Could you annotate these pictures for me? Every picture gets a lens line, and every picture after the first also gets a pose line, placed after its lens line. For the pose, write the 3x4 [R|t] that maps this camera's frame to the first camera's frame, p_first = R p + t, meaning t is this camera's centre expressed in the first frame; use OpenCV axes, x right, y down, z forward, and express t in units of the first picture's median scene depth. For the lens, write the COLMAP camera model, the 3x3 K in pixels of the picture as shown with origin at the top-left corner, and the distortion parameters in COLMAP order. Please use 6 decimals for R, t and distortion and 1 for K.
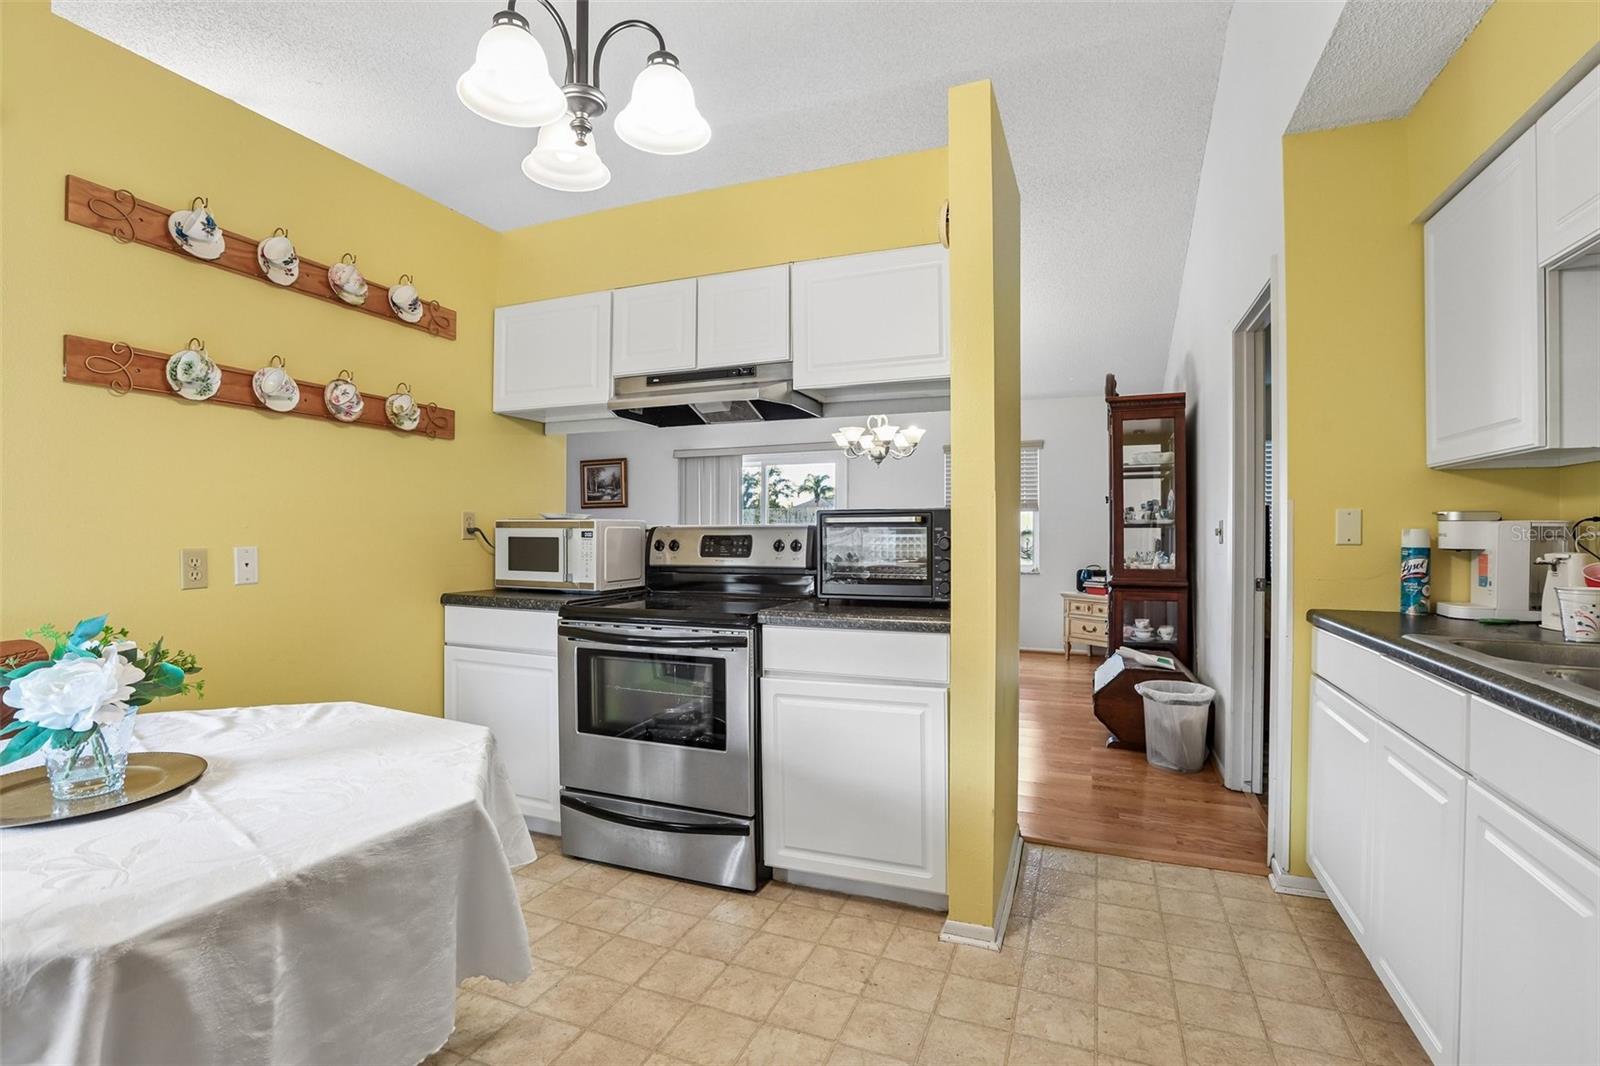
lens RADIAL K [[740.9, 0, 800.0], [0, 740.9, 533.0], [0, 0, 1]] dist [-0.056197, 0.023983]
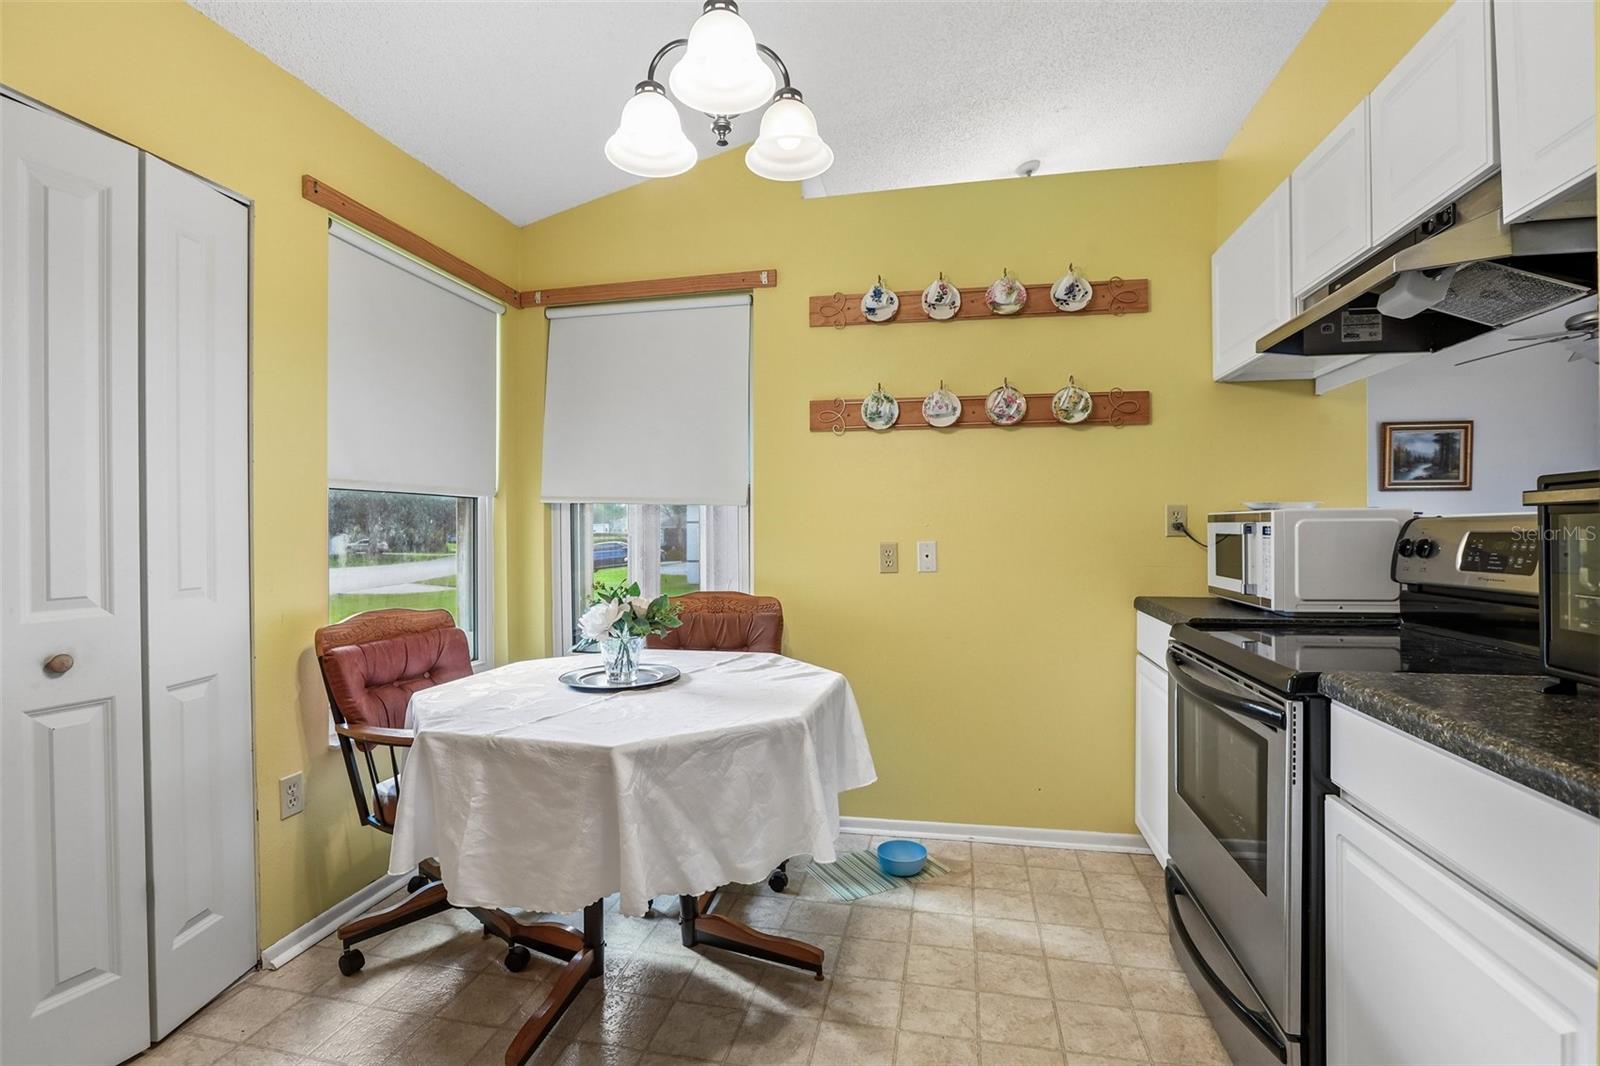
lens RADIAL K [[740.9, 0, 800.0], [0, 740.9, 533.0], [0, 0, 1]] dist [-0.056197, 0.023983]
pose [[0.172660, 0.001624, -0.984980, 0.398492], [0.003105, 0.999993, 0.002193, 0.001446], [0.984977, -0.003437, 0.172654, 0.527338]]
